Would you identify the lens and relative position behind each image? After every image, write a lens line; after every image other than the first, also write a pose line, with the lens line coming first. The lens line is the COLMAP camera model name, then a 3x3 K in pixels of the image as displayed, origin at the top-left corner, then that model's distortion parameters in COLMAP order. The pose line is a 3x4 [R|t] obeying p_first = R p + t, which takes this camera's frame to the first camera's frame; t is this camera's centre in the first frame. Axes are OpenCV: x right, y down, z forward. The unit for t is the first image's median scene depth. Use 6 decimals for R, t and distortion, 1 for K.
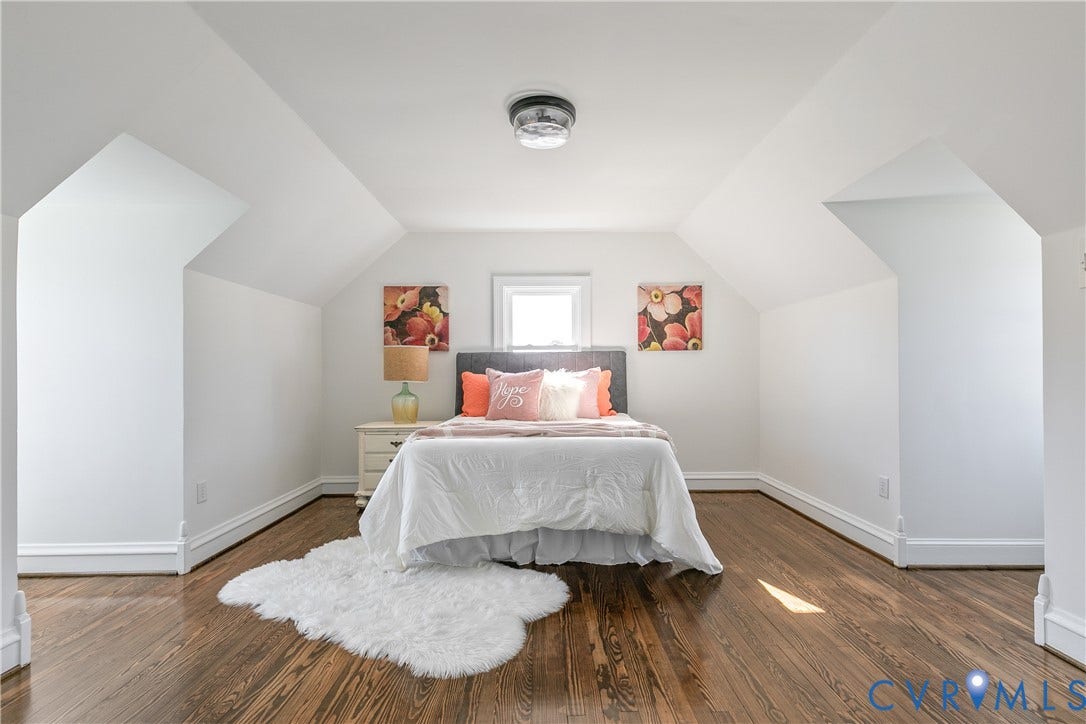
lens RADIAL K [[498.4, 0, 537.0], [0, 498.4, 365.3], [0, 0, 1]] dist [0.001422, 0.000034]
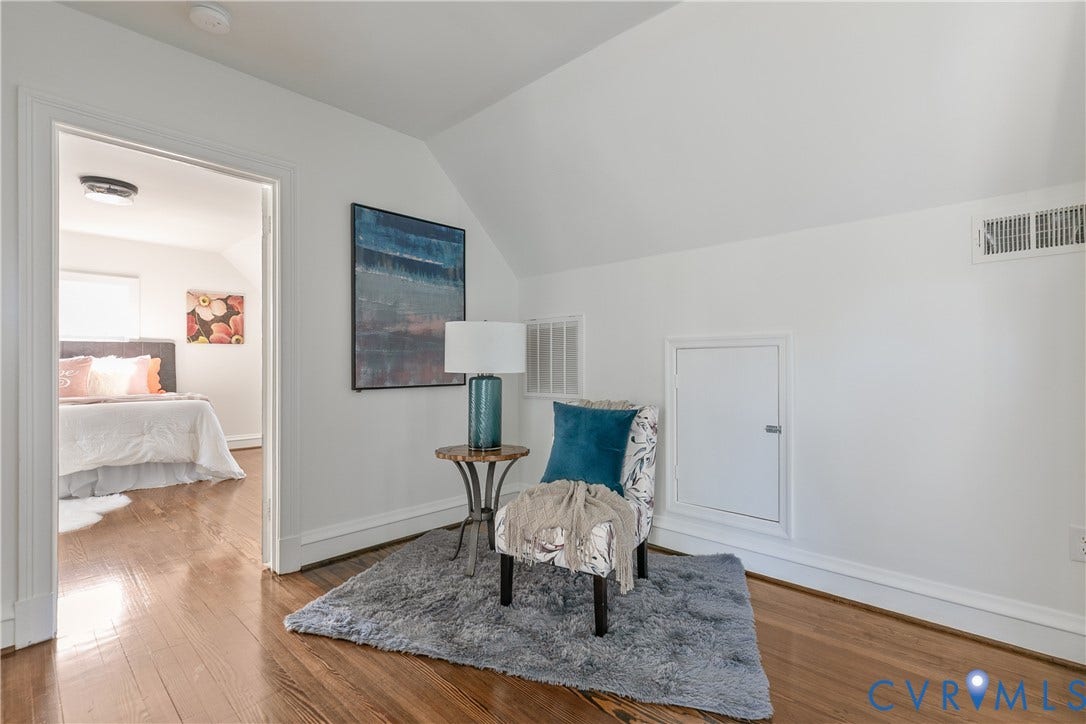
lens RADIAL K [[498.4, 0, 537.0], [0, 498.4, 365.3], [0, 0, 1]] dist [0.001422, 0.000034]
pose [[0.689960, 0.001672, 0.723845, -0.100681], [-0.008982, 0.999940, 0.006251, 0.011791], [-0.723792, -0.010815, 0.689934, -0.521151]]
